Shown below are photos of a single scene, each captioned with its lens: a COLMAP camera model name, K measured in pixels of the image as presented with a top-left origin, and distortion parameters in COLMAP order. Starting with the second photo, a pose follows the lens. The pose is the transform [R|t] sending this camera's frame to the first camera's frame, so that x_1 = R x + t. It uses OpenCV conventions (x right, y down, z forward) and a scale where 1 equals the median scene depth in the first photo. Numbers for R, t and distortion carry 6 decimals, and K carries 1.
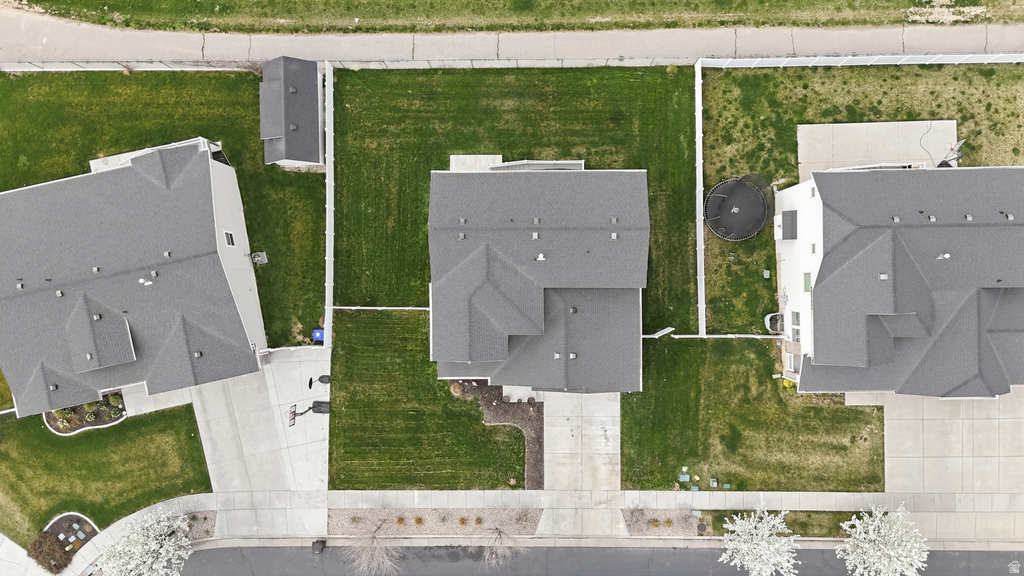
lens RADIAL K [[753.4, 0, 511.3], [0, 753.4, 287.6], [0, 0, 1]] dist [0.082614, -0.077882]
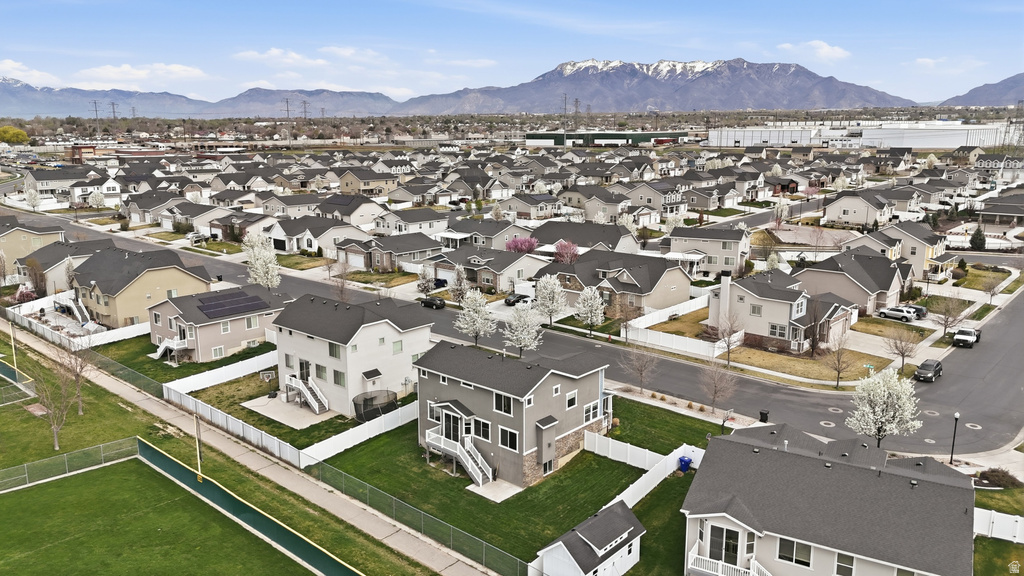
lens RADIAL K [[753.4, 0, 510.9], [0, 753.4, 289.4], [0, 0, 1]] dist [0.082614, -0.077882]
pose [[-0.741660, -0.117729, 0.660363, -0.788991], [0.670471, -0.159774, 0.724528, -0.919704], [0.020211, 0.980108, 0.197432, 0.500945]]
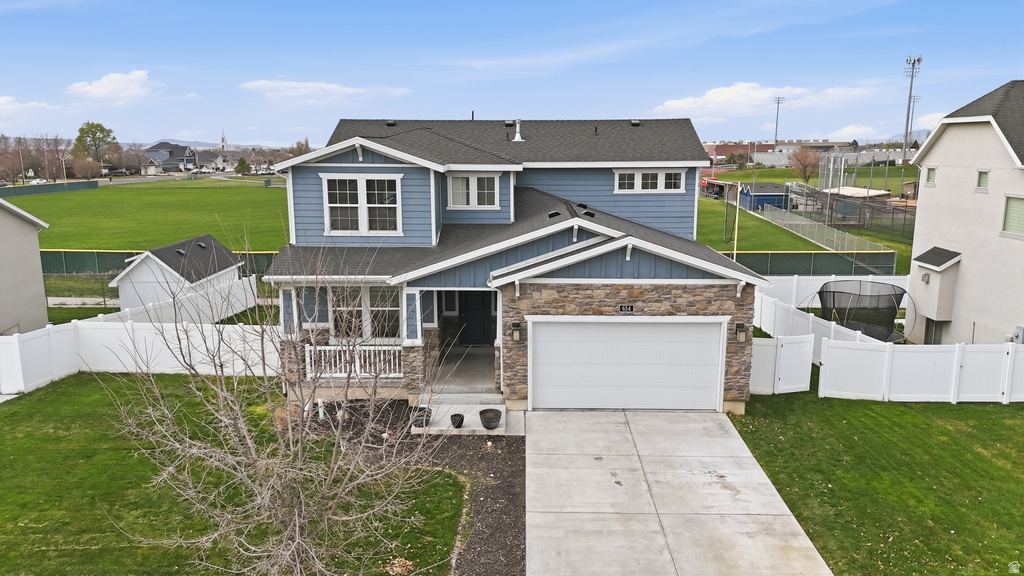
lens RADIAL K [[753.4, 0, 514.9], [0, 753.4, 294.9], [0, 0, 1]] dist [0.082614, -0.077882]
pose [[0.999634, 0.023028, -0.014231, 0.041397], [-0.018356, 0.190232, -0.981567, 0.484853], [-0.019896, 0.981469, 0.190585, 0.861633]]
